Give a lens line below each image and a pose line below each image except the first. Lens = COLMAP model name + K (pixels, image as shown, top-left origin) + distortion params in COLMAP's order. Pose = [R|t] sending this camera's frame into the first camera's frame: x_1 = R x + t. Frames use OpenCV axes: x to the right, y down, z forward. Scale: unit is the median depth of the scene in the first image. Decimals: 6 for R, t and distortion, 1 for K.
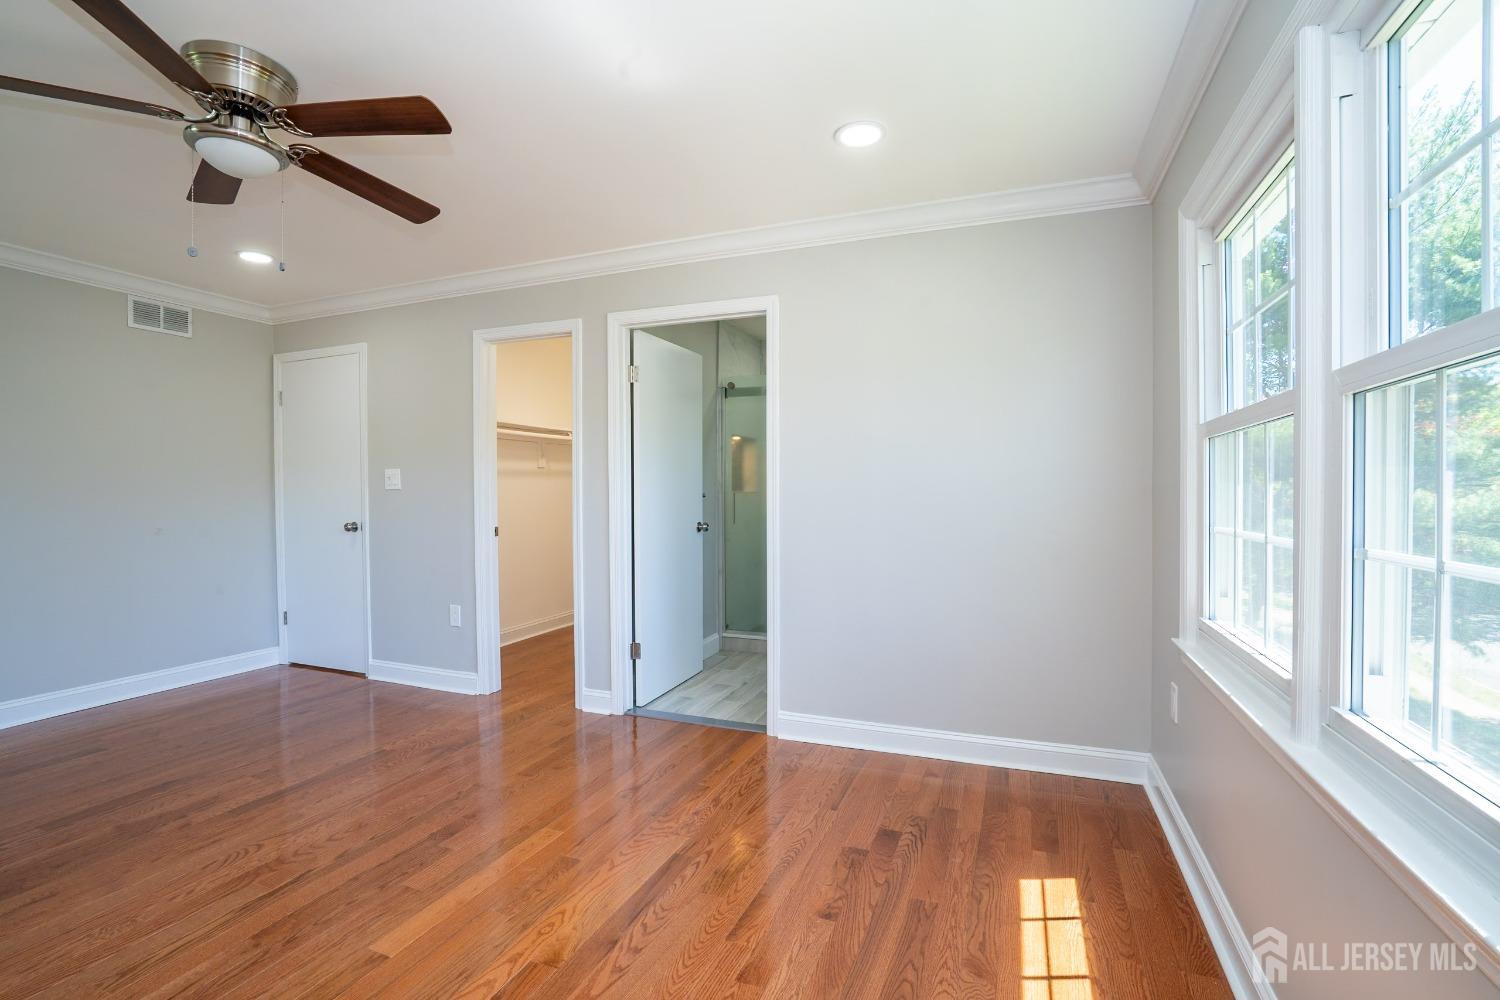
lens RADIAL K [[695.4, 0, 742.9], [0, 695.4, 499.3], [0, 0, 1]] dist [-0.064284, 0.026724]
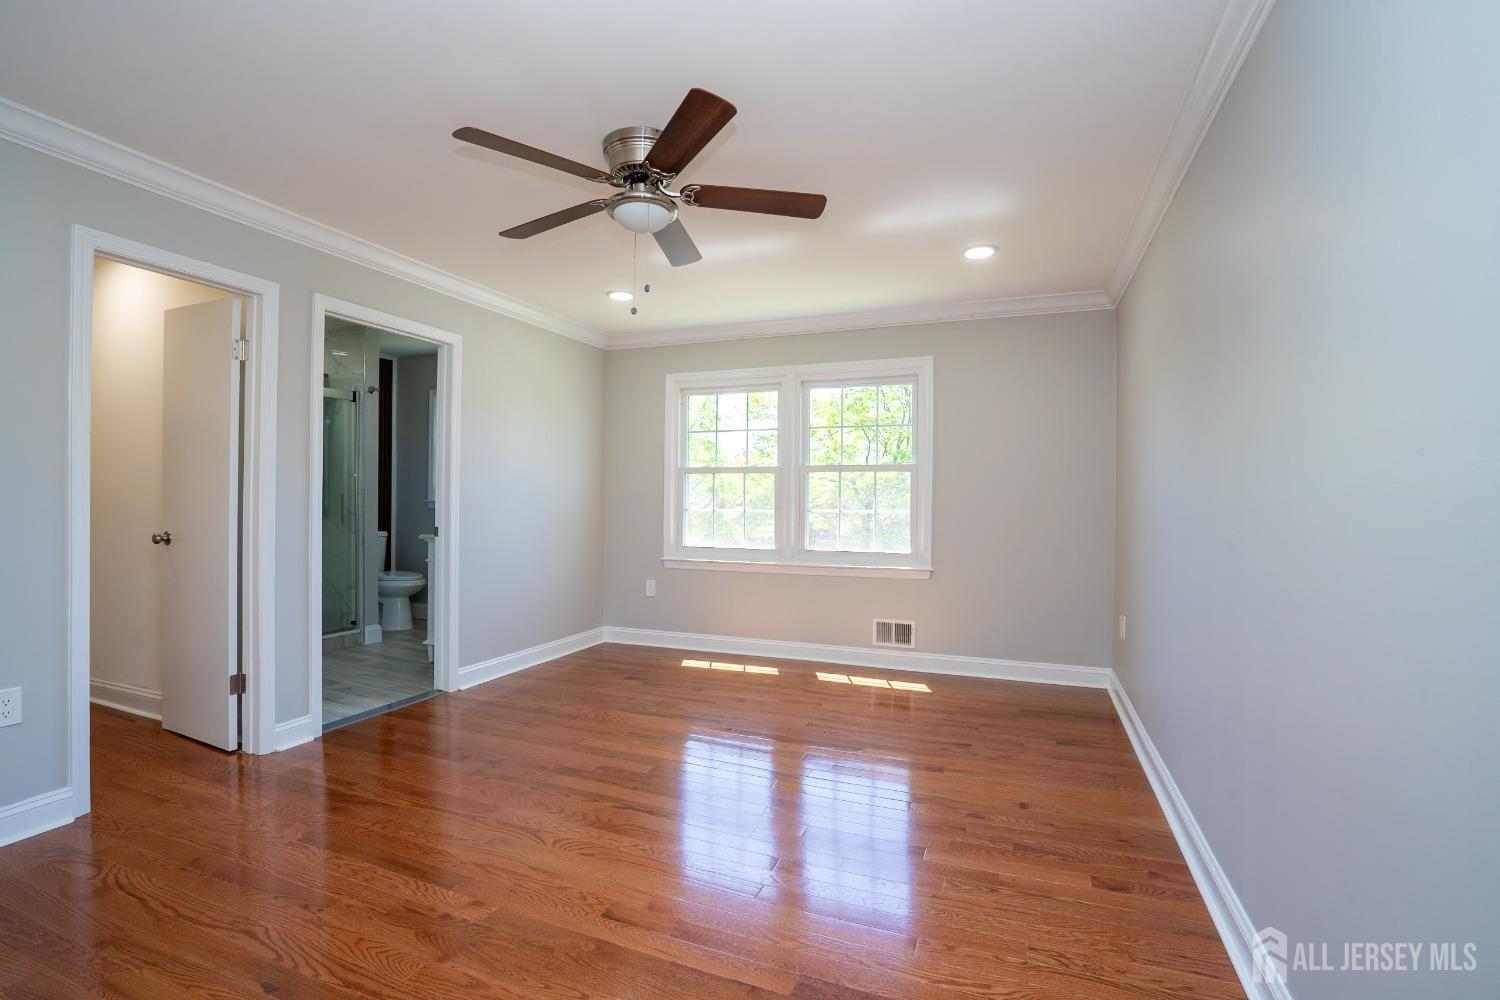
lens RADIAL K [[695.4, 0, 742.9], [0, 695.4, 499.3], [0, 0, 1]] dist [-0.064284, 0.026724]
pose [[0.002368, -0.002513, 0.999994, -1.254349], [-0.000399, 0.999997, 0.002514, -0.003921], [-0.999997, -0.000405, 0.002367, 0.512521]]
